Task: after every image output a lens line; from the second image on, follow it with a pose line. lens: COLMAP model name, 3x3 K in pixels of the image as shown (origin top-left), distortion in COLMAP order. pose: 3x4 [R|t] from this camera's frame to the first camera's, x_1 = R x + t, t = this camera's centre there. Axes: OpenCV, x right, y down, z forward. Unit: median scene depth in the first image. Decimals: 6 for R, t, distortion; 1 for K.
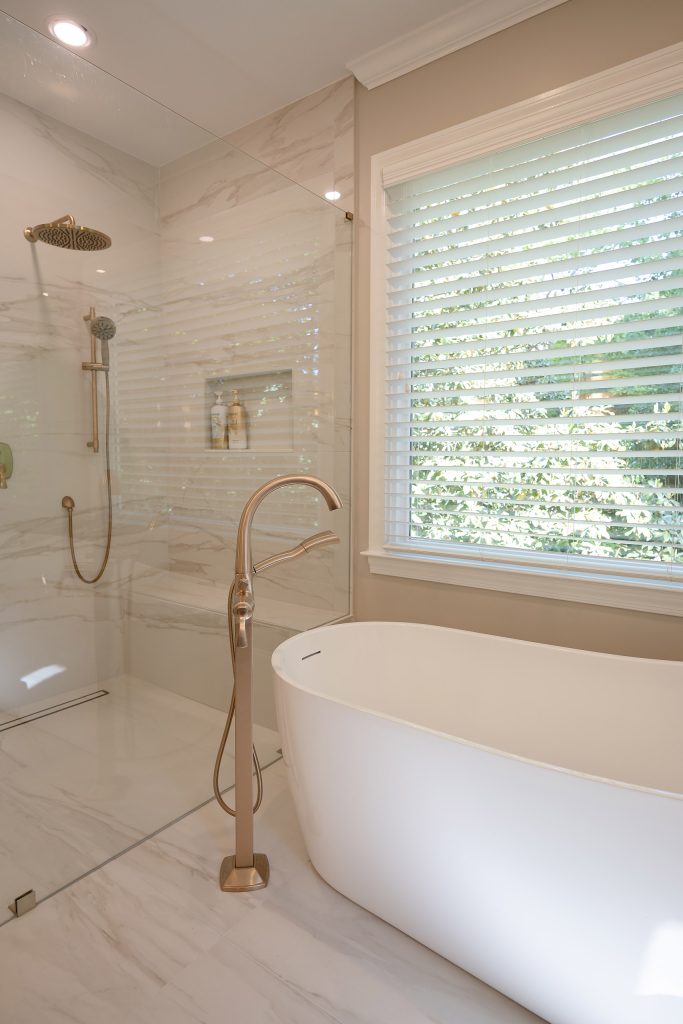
lens RADIAL K [[586.6, 0, 337.5], [0, 586.6, 512.9], [0, 0, 1]] dist [0.001853, -0.001821]
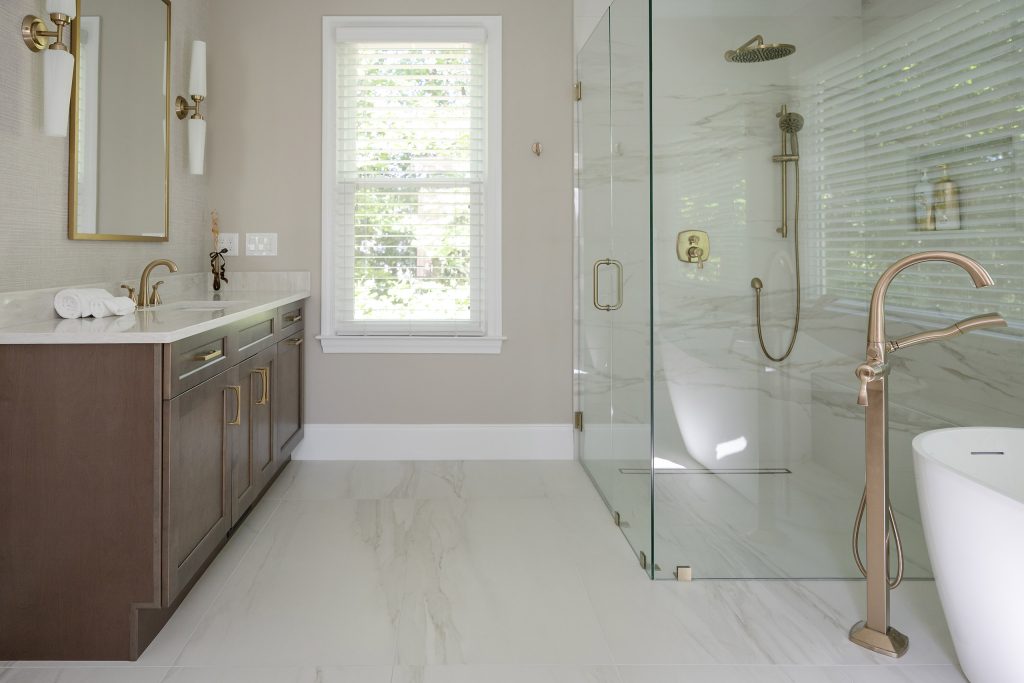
lens RADIAL K [[657.3, 0, 443.0], [0, 657.3, 241.5], [0, 0, 1]] dist [-0.002073, -0.002050]
pose [[0.589942, -0.018850, -0.807226, 0.193578], [-0.065022, 0.995372, -0.070763, 0.030019], [0.804824, 0.094233, 0.585985, -0.205059]]
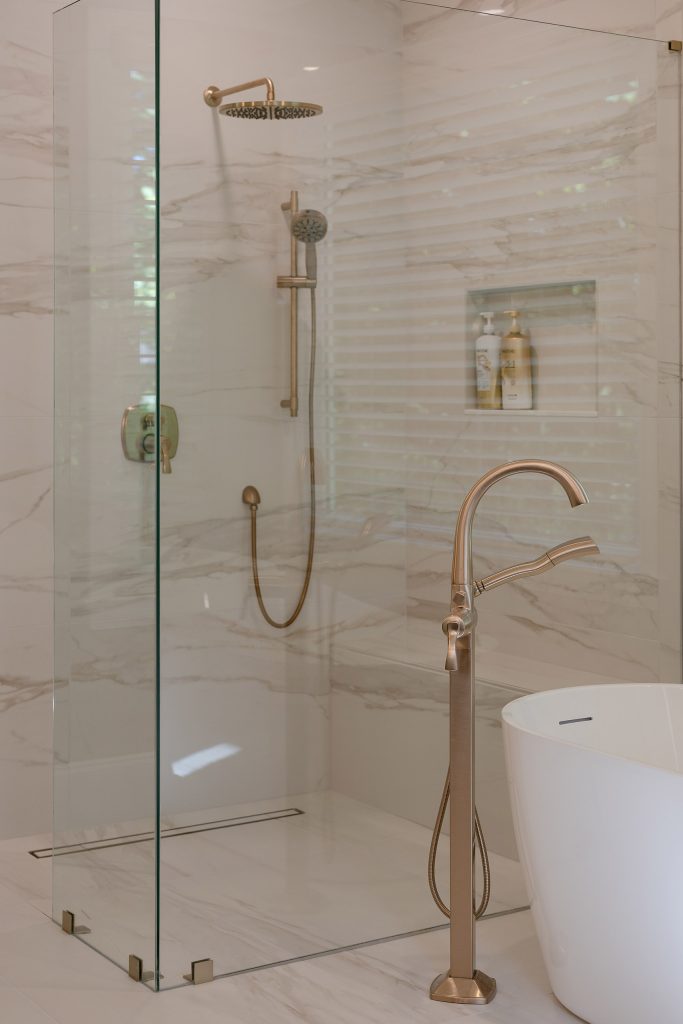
lens RADIAL K [[1612.2, 0, 341.6], [0, 1612.2, 387.9], [0, 0, 1]] dist [0.022323, 0.073610]
pose [[0.936146, -0.010759, -0.351446, 0.253051], [-0.022193, 0.995731, -0.089598, 0.020519], [0.350909, 0.091676, 0.931911, -0.617664]]
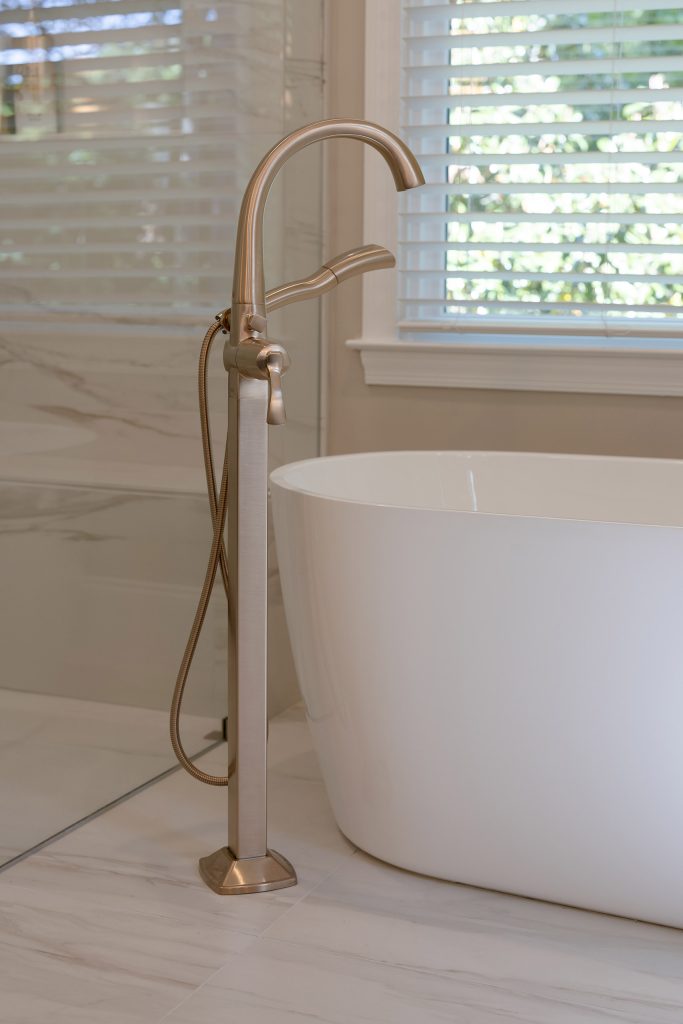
lens RADIAL K [[1483.9, 0, 341.7], [0, 1483.9, 529.2], [0, 0, 1]] dist [-0.005460, -0.023979]
pose [[0.977260, -0.035053, 0.209129, -0.203934], [0.017504, 0.996211, 0.085187, 0.105813], [-0.211323, -0.079589, 0.974170, -0.193251]]
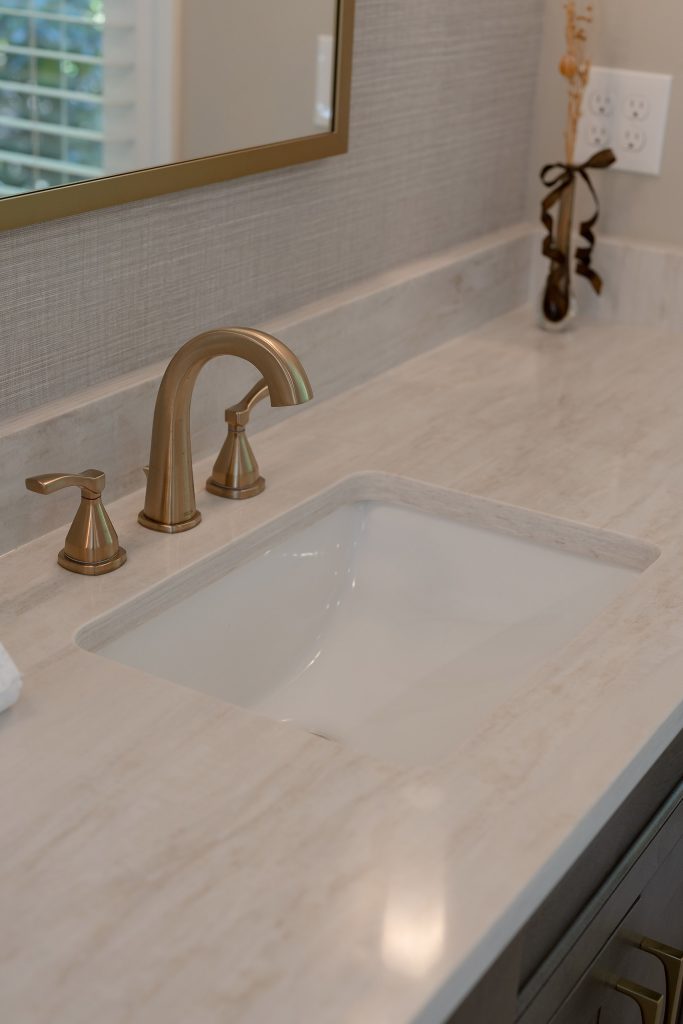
lens RADIAL K [[1525.7, 0, 341.8], [0, 1525.7, 508.5], [0, 0, 1]] dist [0.021471, 0.011074]
pose [[0.099060, 0.378104, -0.920448, -0.414205], [-0.139522, 0.921138, 0.363372, -0.105746], [0.985252, 0.092427, 0.144002, 0.005218]]
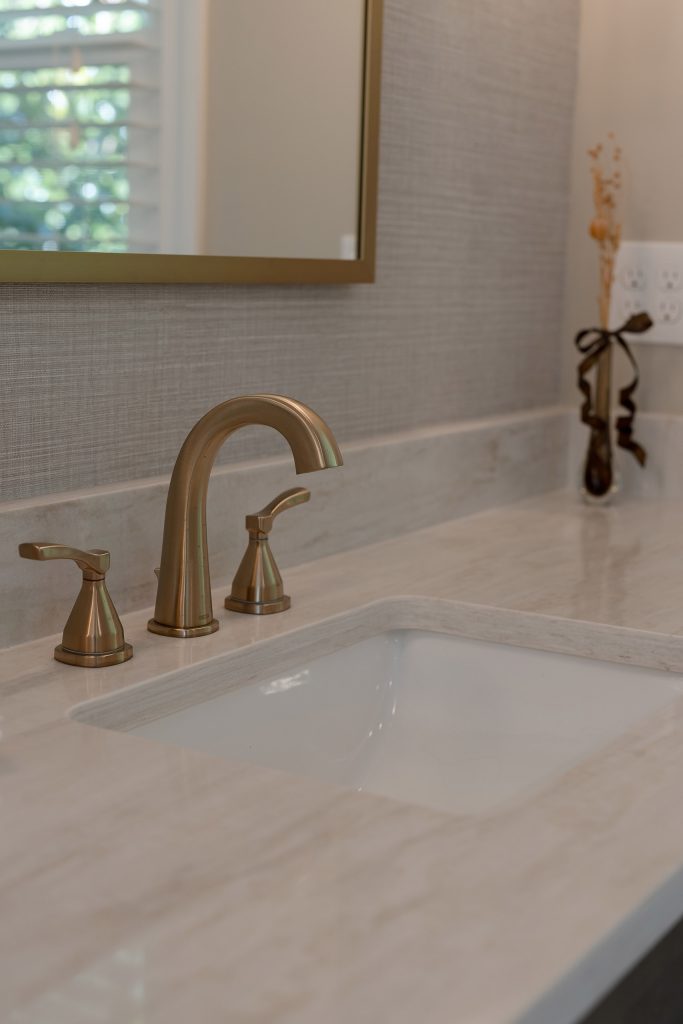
lens RADIAL K [[1525.7, 0, 341.8], [0, 1525.7, 508.5], [0, 0, 1]] dist [0.021471, 0.011074]
pose [[0.086962, 0.156932, -0.983773, -0.443218], [-0.118398, 0.982143, 0.146206, -0.018117], [0.989151, 0.103763, 0.103990, 0.017665]]
